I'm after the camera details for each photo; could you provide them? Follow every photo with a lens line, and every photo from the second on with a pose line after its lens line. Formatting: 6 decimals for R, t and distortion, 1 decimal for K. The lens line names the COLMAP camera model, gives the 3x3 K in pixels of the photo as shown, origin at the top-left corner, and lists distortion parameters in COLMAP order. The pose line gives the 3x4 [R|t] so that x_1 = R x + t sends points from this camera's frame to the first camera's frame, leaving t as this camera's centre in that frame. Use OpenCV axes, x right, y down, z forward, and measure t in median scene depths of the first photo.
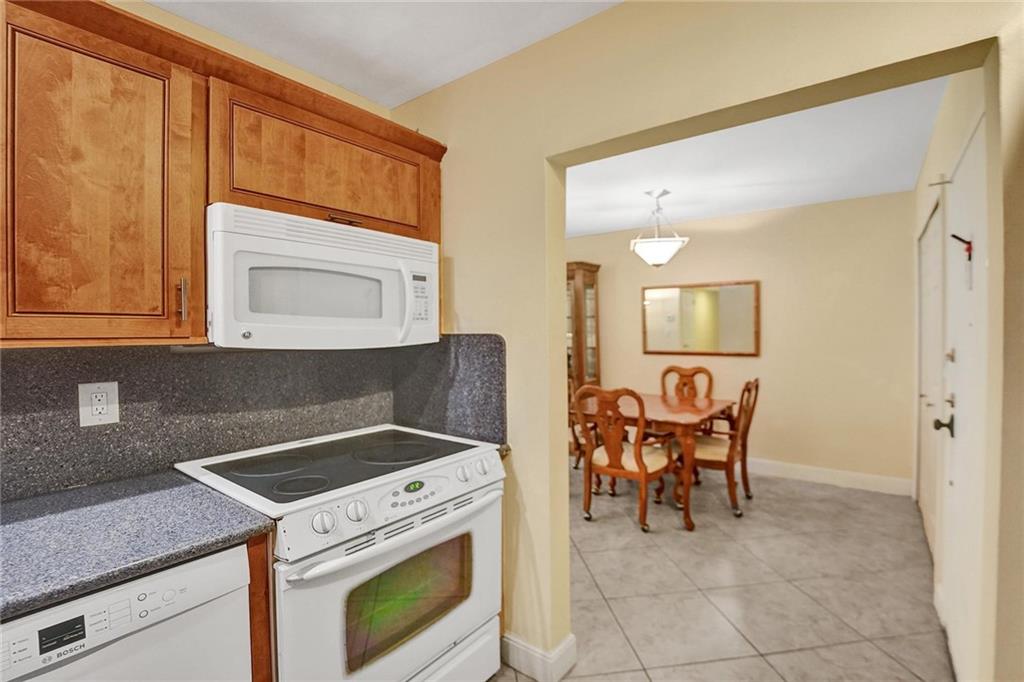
lens RADIAL K [[471.0, 0, 512.0], [0, 471.0, 341.0], [0, 0, 1]] dist [-0.023680, 0.001039]
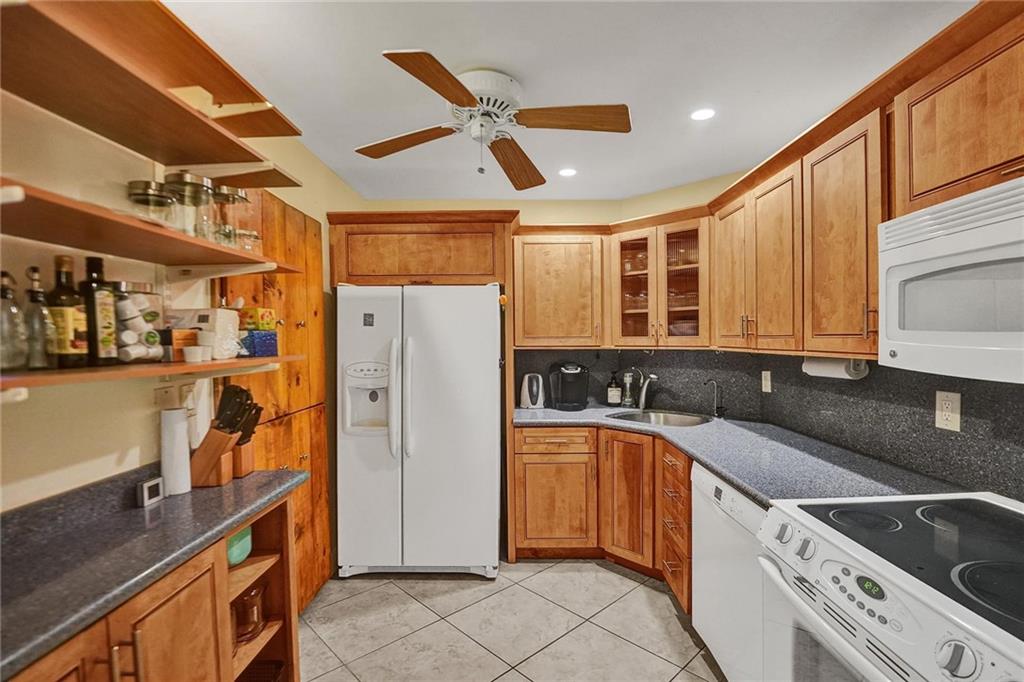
lens RADIAL K [[471.0, 0, 512.0], [0, 471.0, 341.0], [0, 0, 1]] dist [-0.023680, 0.001039]
pose [[-0.806462, 0.012520, -0.591154, 0.602420], [0.001401, 0.999813, 0.019263, -0.054762], [0.591284, 0.014706, -0.806329, 1.256544]]
